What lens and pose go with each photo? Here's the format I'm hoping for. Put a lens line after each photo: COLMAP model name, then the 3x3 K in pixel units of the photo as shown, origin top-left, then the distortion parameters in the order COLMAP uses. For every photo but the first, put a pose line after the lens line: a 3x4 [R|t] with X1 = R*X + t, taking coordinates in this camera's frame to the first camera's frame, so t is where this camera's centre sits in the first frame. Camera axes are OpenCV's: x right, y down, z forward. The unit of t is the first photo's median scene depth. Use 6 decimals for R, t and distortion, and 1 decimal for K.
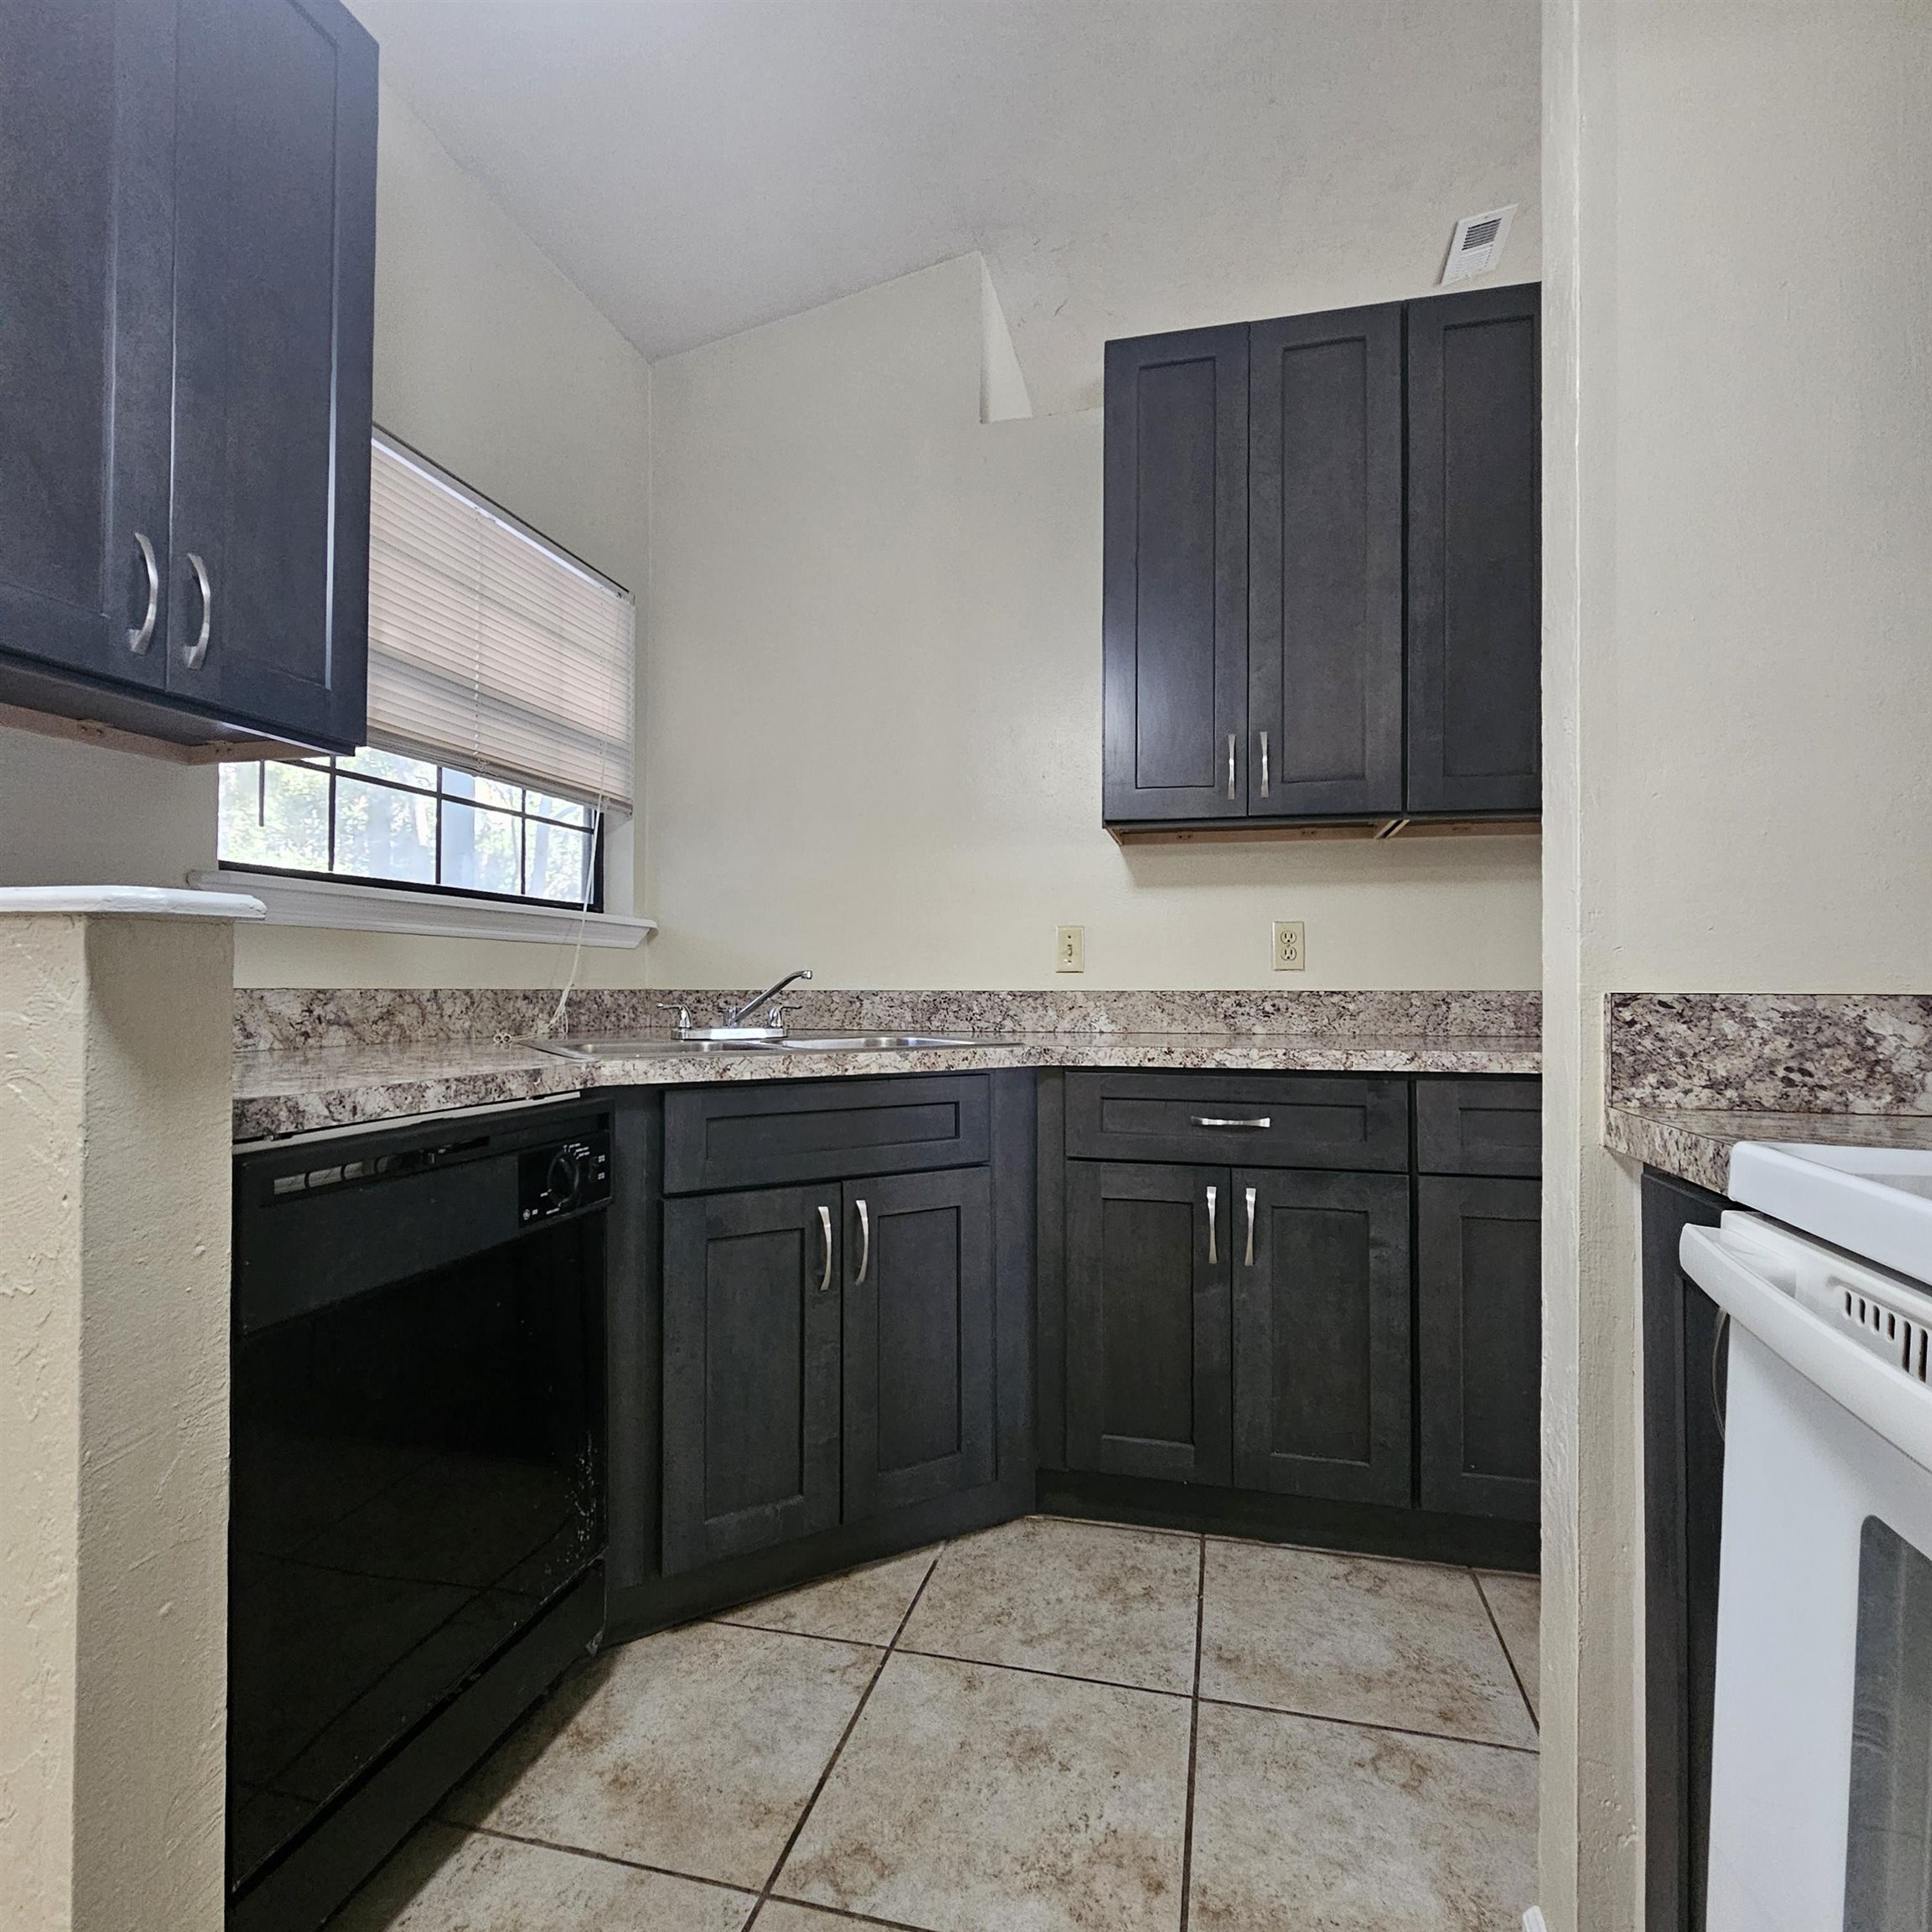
lens RADIAL K [[1055.2, 0, 958.2], [0, 1055.2, 969.9], [0, 0, 1]] dist [-0.003310, -0.000392]
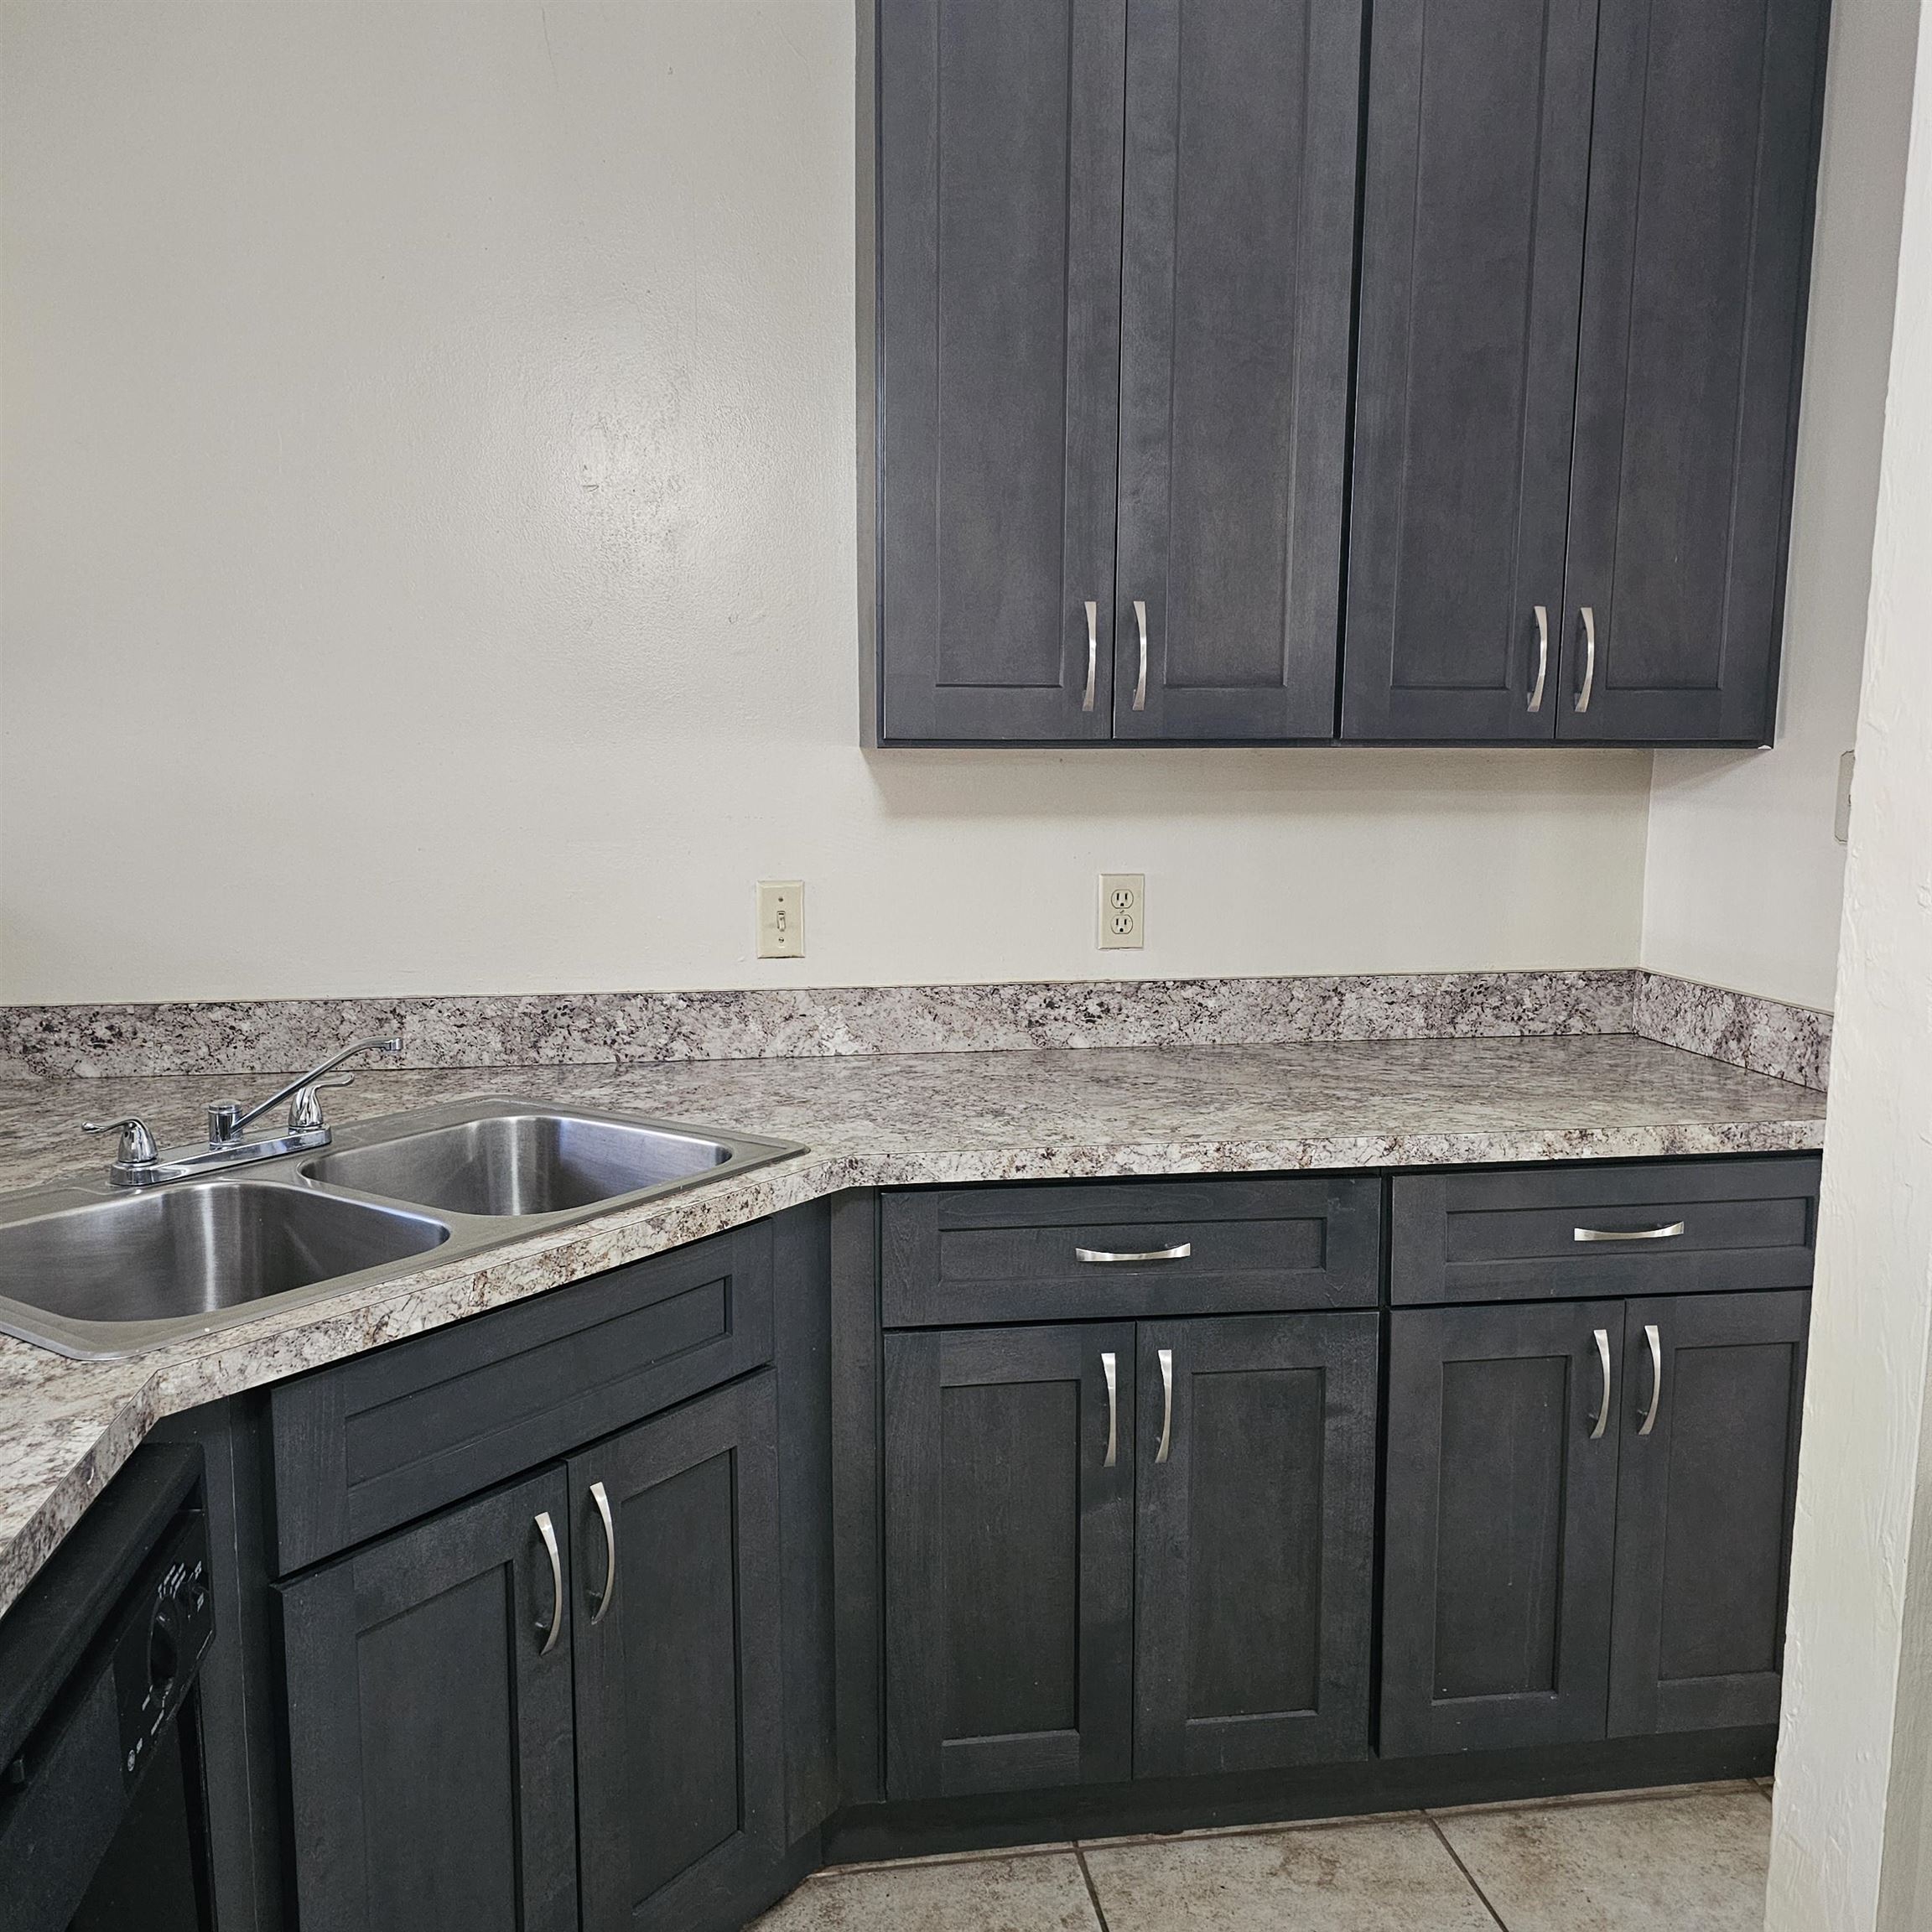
lens RADIAL K [[1714.7, 0, 960.2], [0, 1714.7, 981.9], [0, 0, 1]] dist [0.092285, -0.104850]
pose [[0.921929, -0.055257, 0.383397, -0.238107], [-0.005039, 0.987978, 0.154510, -0.183680], [-0.387326, -0.144379, 0.910568, 0.098018]]
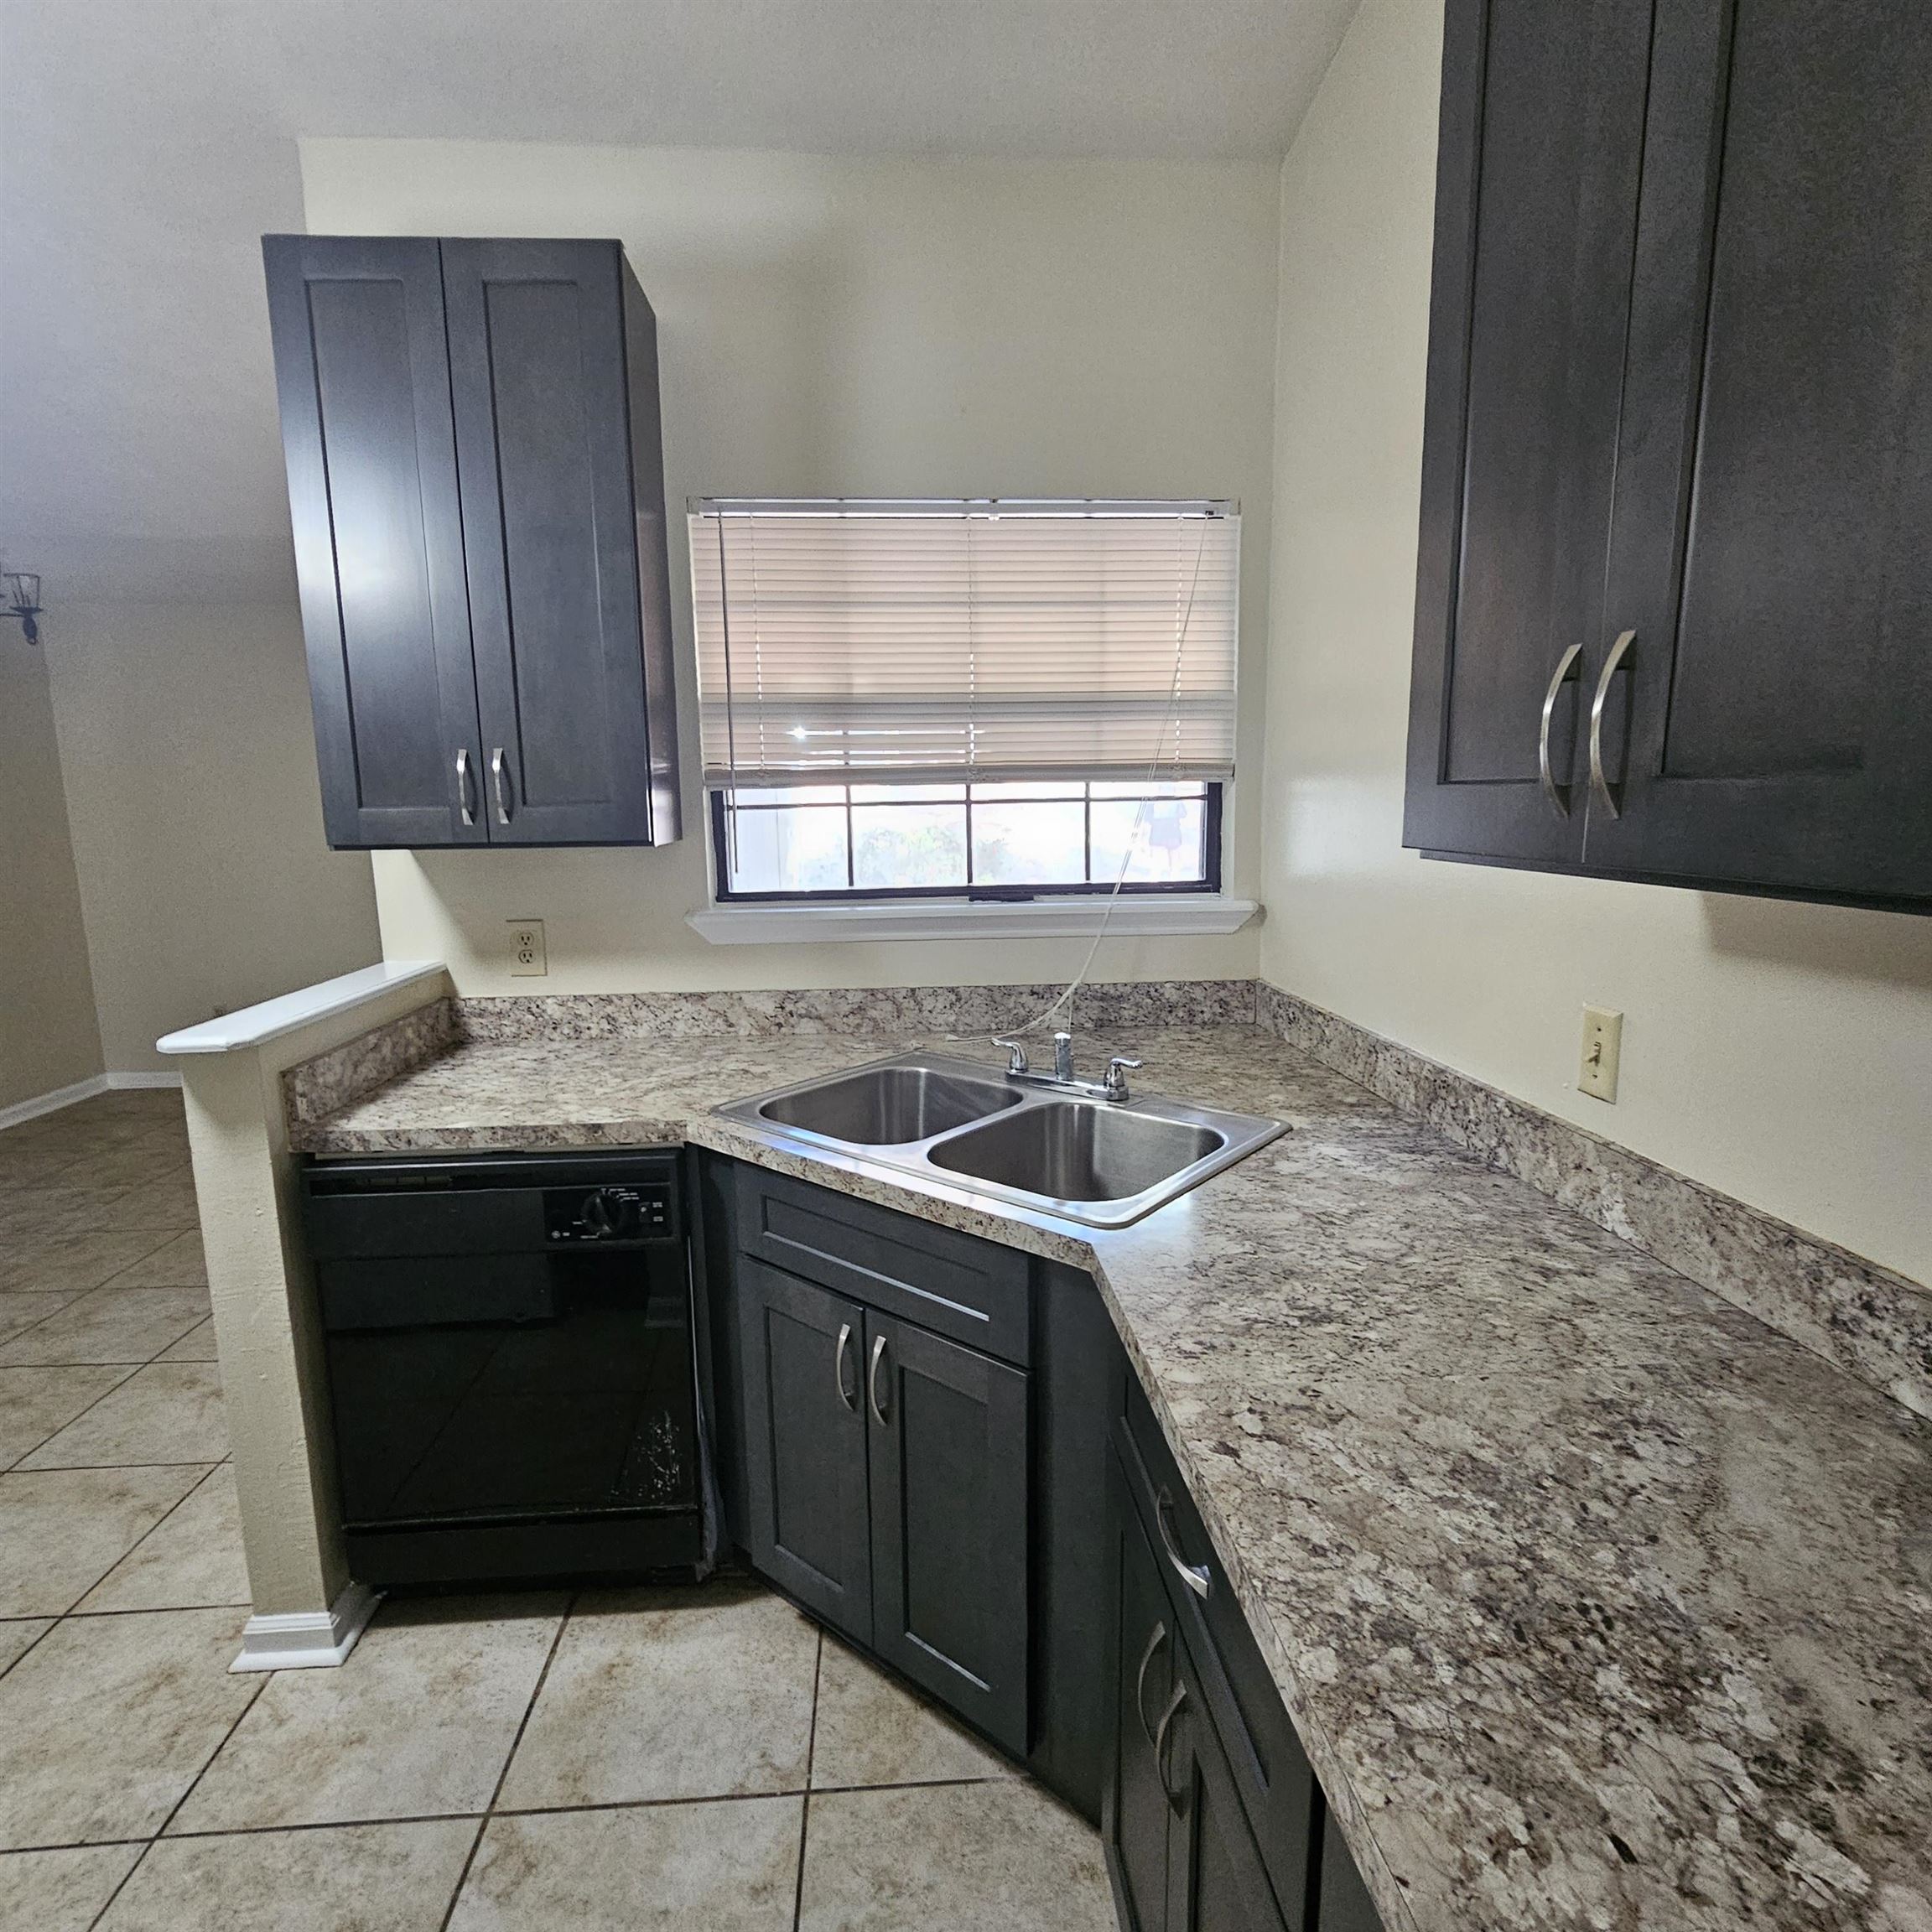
lens RADIAL K [[1055.2, 0, 957.5], [0, 1055.2, 968.0], [0, 0, 1]] dist [-0.003310, -0.000392]
pose [[0.310177, 0.143196, -0.939832, 0.649757], [0.030975, 0.986544, 0.160536, -0.202903], [0.950174, -0.078906, 0.301568, 0.765392]]
